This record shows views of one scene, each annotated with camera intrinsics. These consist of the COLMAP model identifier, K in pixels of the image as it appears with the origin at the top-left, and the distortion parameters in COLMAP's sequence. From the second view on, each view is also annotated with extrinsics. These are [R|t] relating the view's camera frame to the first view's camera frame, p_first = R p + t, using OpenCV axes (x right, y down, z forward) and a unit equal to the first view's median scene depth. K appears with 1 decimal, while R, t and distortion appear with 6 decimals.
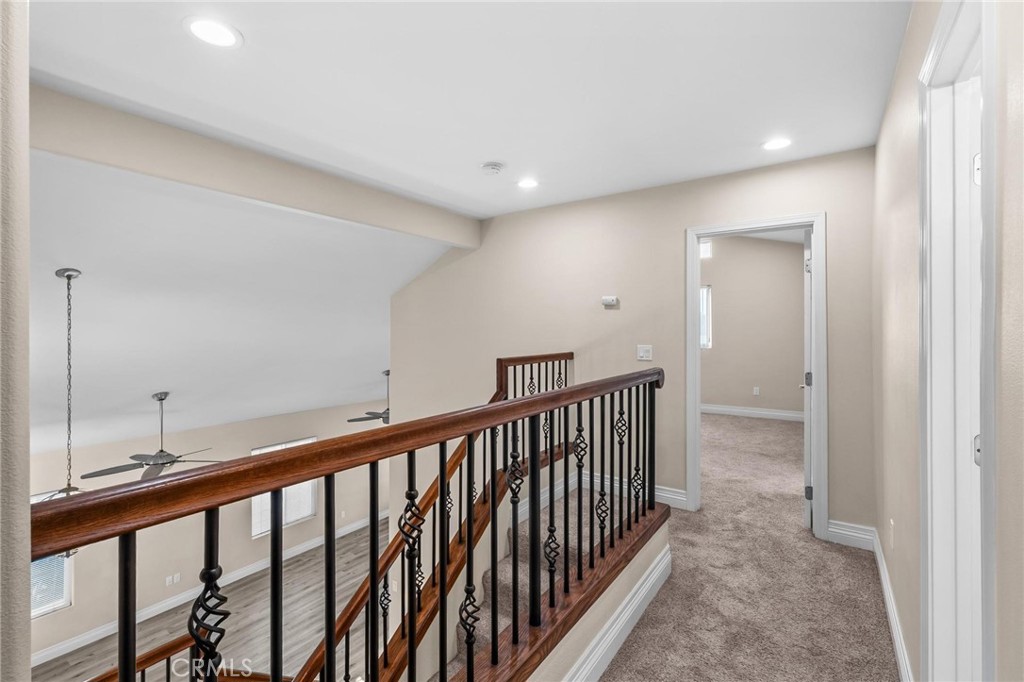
lens RADIAL K [[466.4, 0, 505.9], [0, 466.4, 333.0], [0, 0, 1]] dist [0.004083, -0.000217]
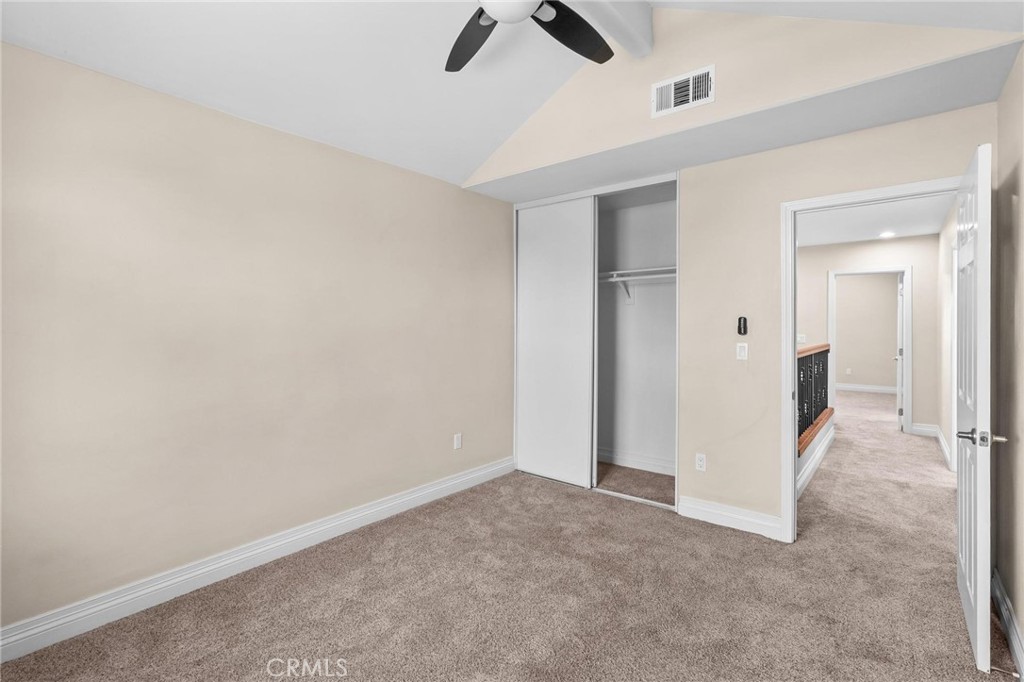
lens RADIAL K [[466.4, 0, 505.9], [0, 466.4, 333.0], [0, 0, 1]] dist [0.004083, -0.000217]
pose [[0.995914, 0.003271, -0.090243, -0.784416], [-0.002704, 0.999976, 0.006406, 0.012903], [0.090262, -0.006136, 0.995899, -1.044006]]
